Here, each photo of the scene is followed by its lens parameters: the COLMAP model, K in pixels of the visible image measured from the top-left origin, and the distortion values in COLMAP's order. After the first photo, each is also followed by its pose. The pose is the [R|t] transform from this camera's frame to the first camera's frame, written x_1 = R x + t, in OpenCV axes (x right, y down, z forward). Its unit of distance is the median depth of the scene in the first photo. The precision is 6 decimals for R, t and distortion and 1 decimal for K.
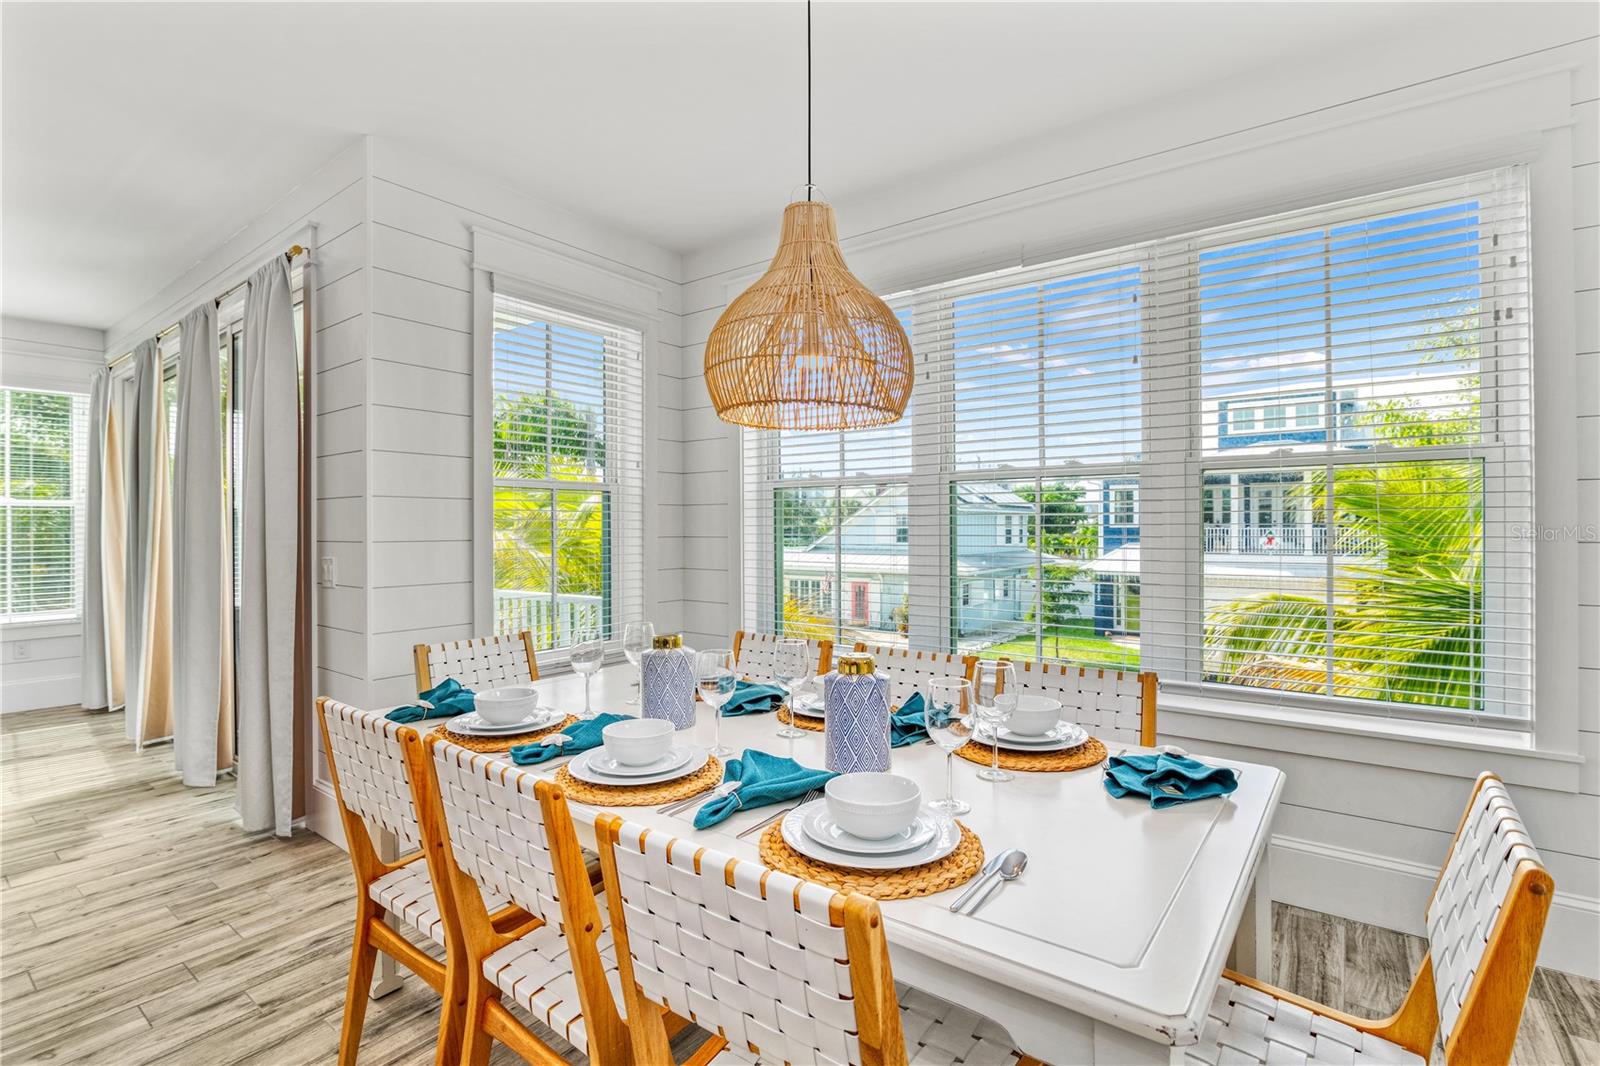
lens RADIAL K [[736.8, 0, 805.9], [0, 736.8, 524.6], [0, 0, 1]] dist [-0.019832, 0.000957]
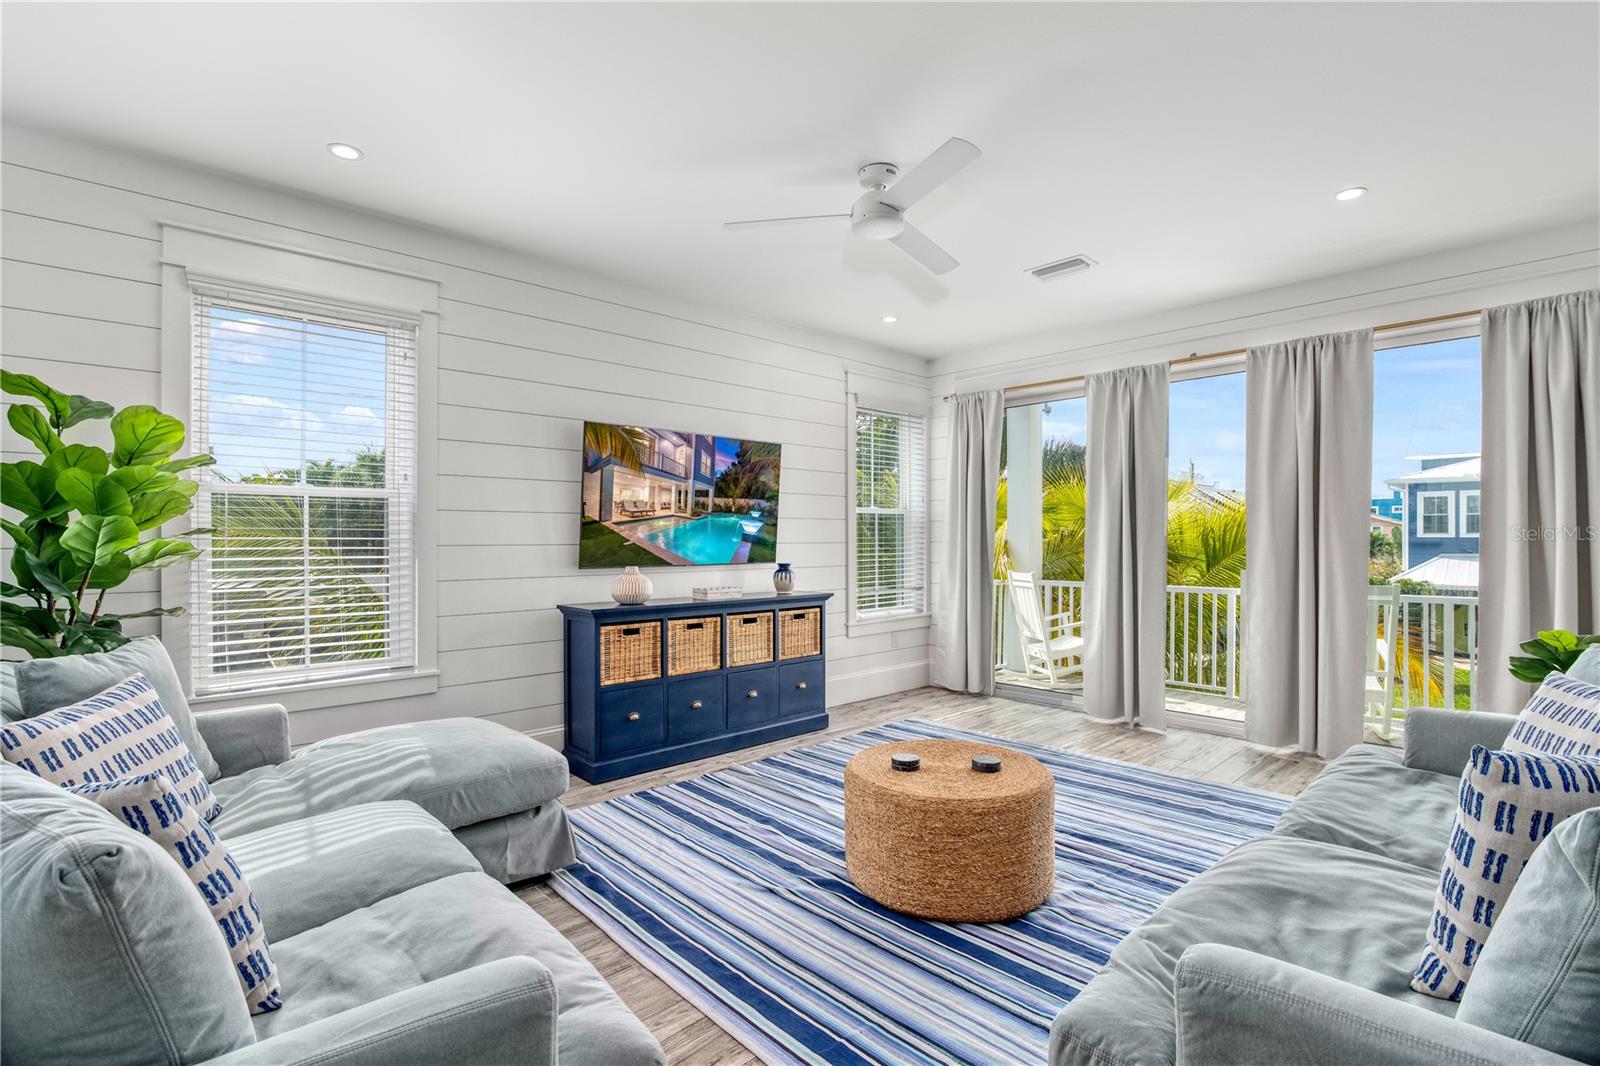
lens RADIAL K [[736.8, 0, 803.7], [0, 736.8, 542.8], [0, 0, 1]] dist [-0.019832, 0.000957]
pose [[0.987604, 0.005440, -0.156869, -1.044465], [-0.003727, 0.999930, 0.011209, 0.007395], [0.156919, -0.010485, 0.987556, -0.182800]]
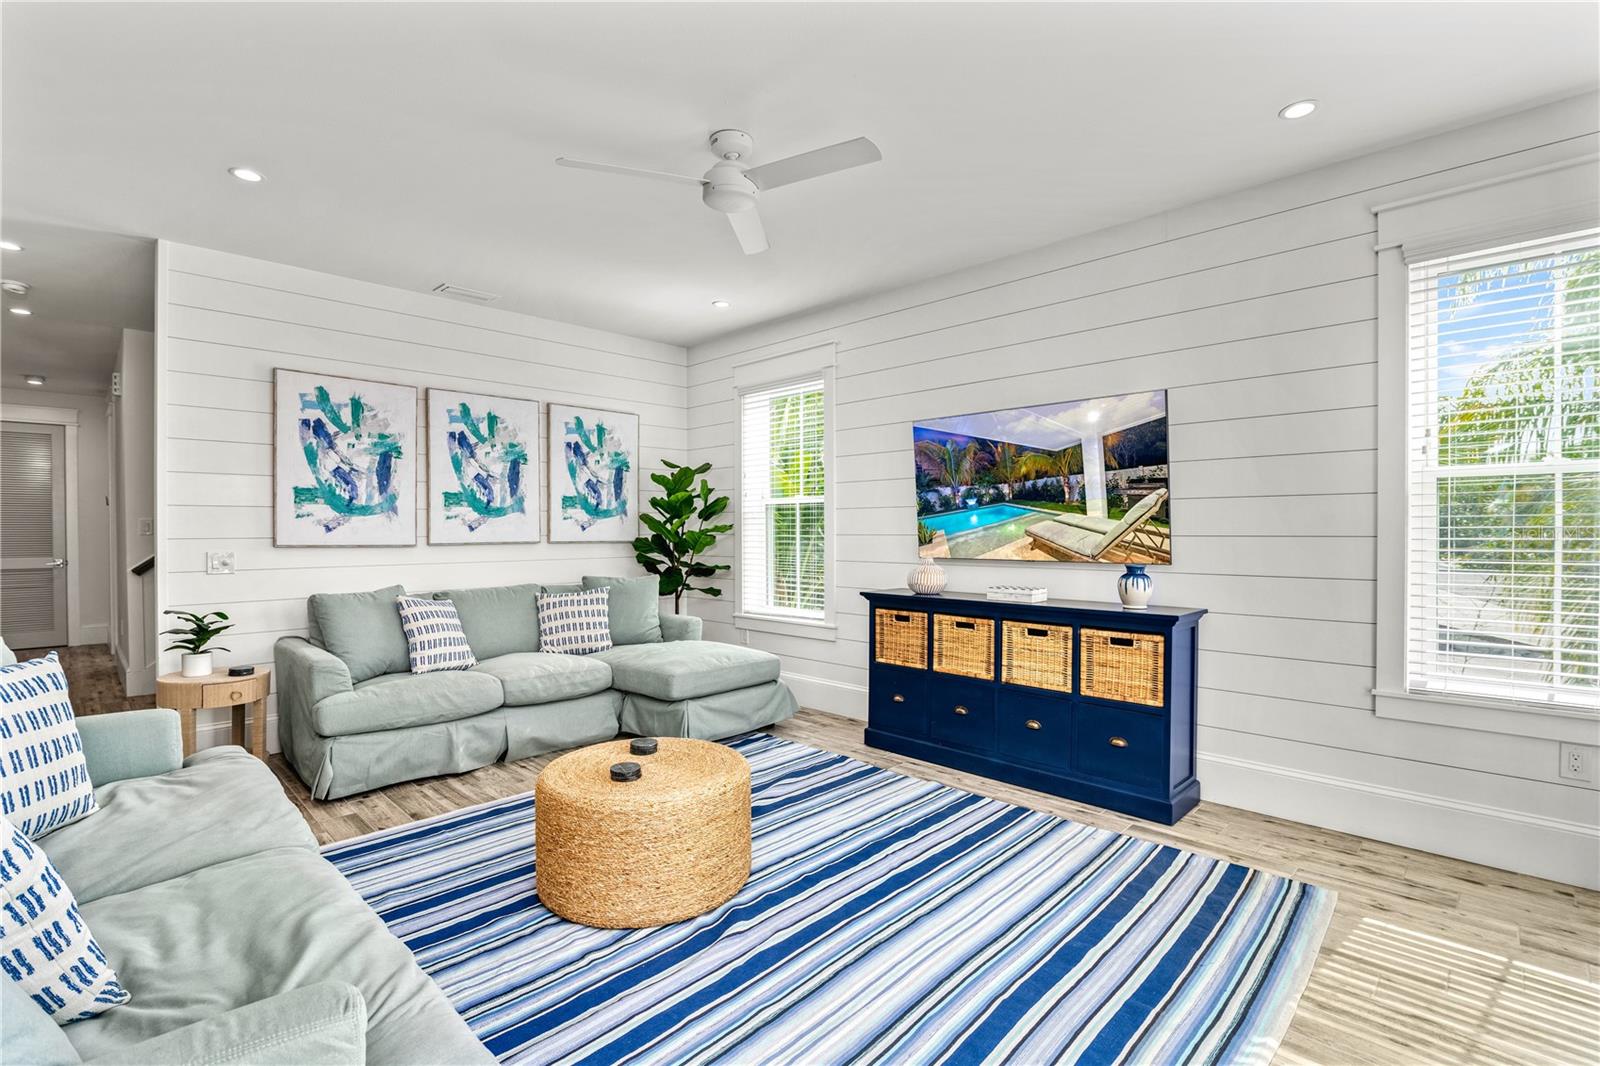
lens RADIAL K [[736.8, 0, 795.5], [0, 736.8, 538.0], [0, 0, 1]] dist [-0.019832, 0.000957]
pose [[-0.109780, 0.016615, -0.993817, -0.534410], [0.007521, 0.999846, 0.015885, 0.007983], [0.993928, -0.005730, -0.109888, 0.514217]]
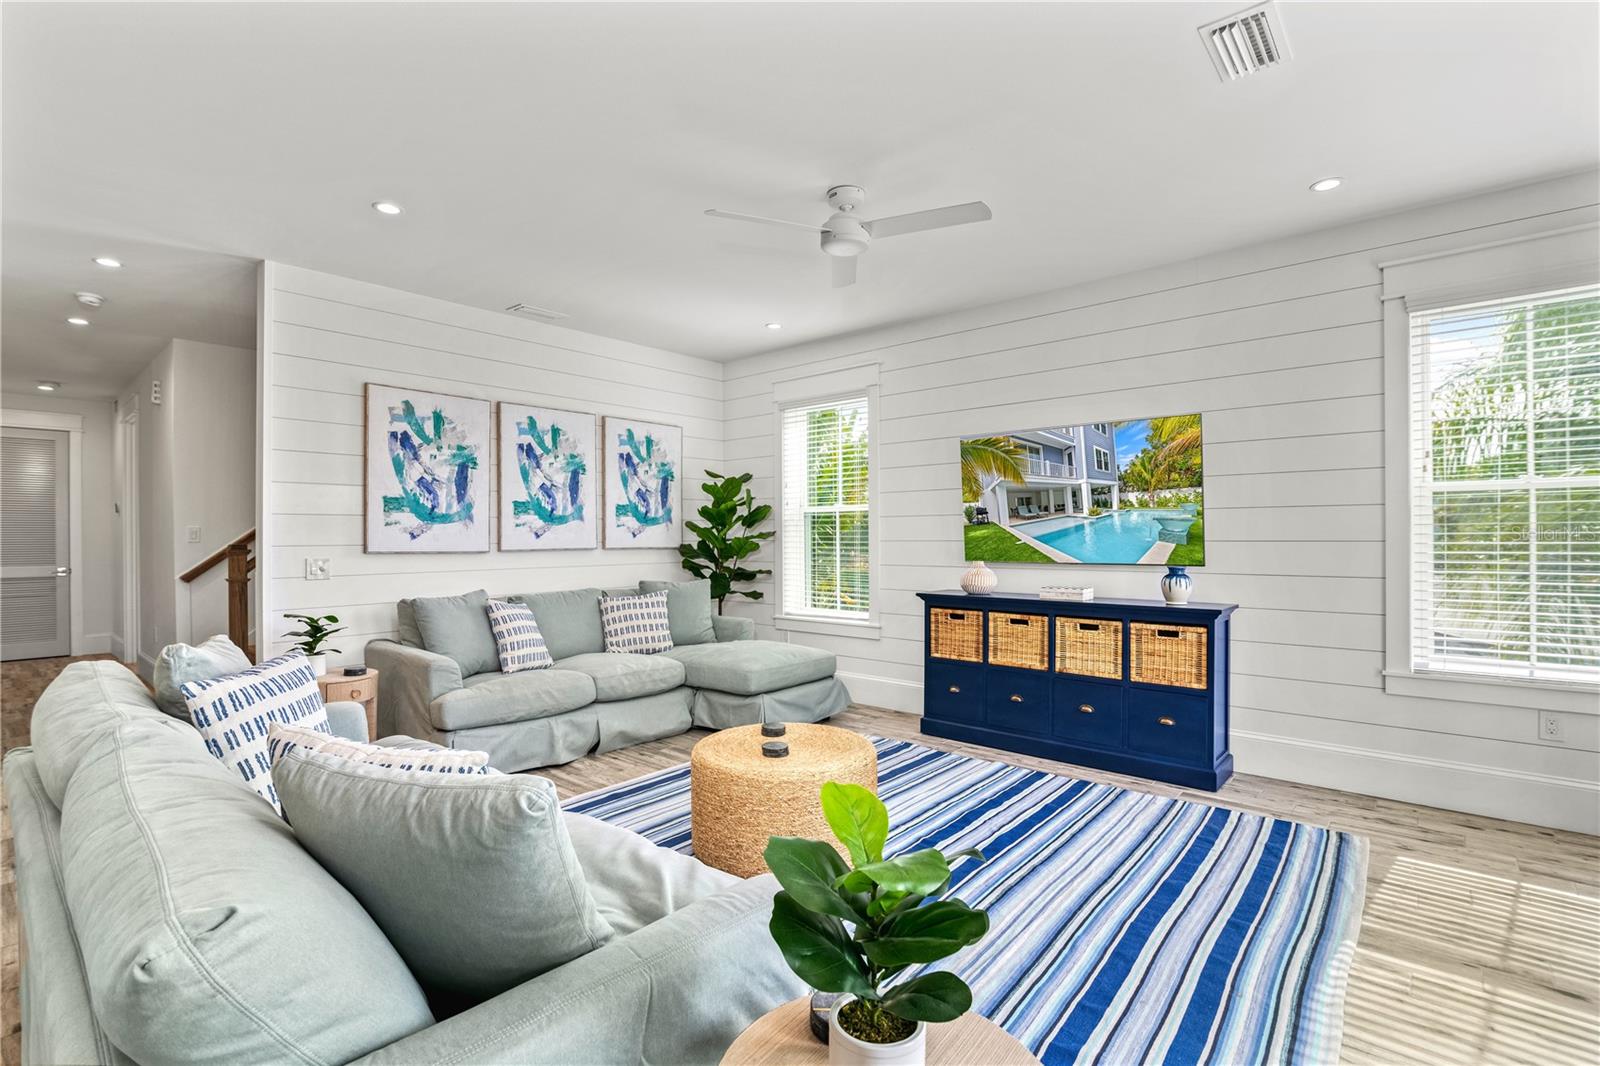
lens RADIAL K [[736.8, 0, 801.6], [0, 736.8, 536.7], [0, 0, 1]] dist [-0.019832, 0.000957]
pose [[-0.047253, 0.006175, -0.998864, -0.452607], [0.008837, 0.999944, 0.005763, 0.006433], [0.998844, -0.008554, -0.047305, 0.397410]]
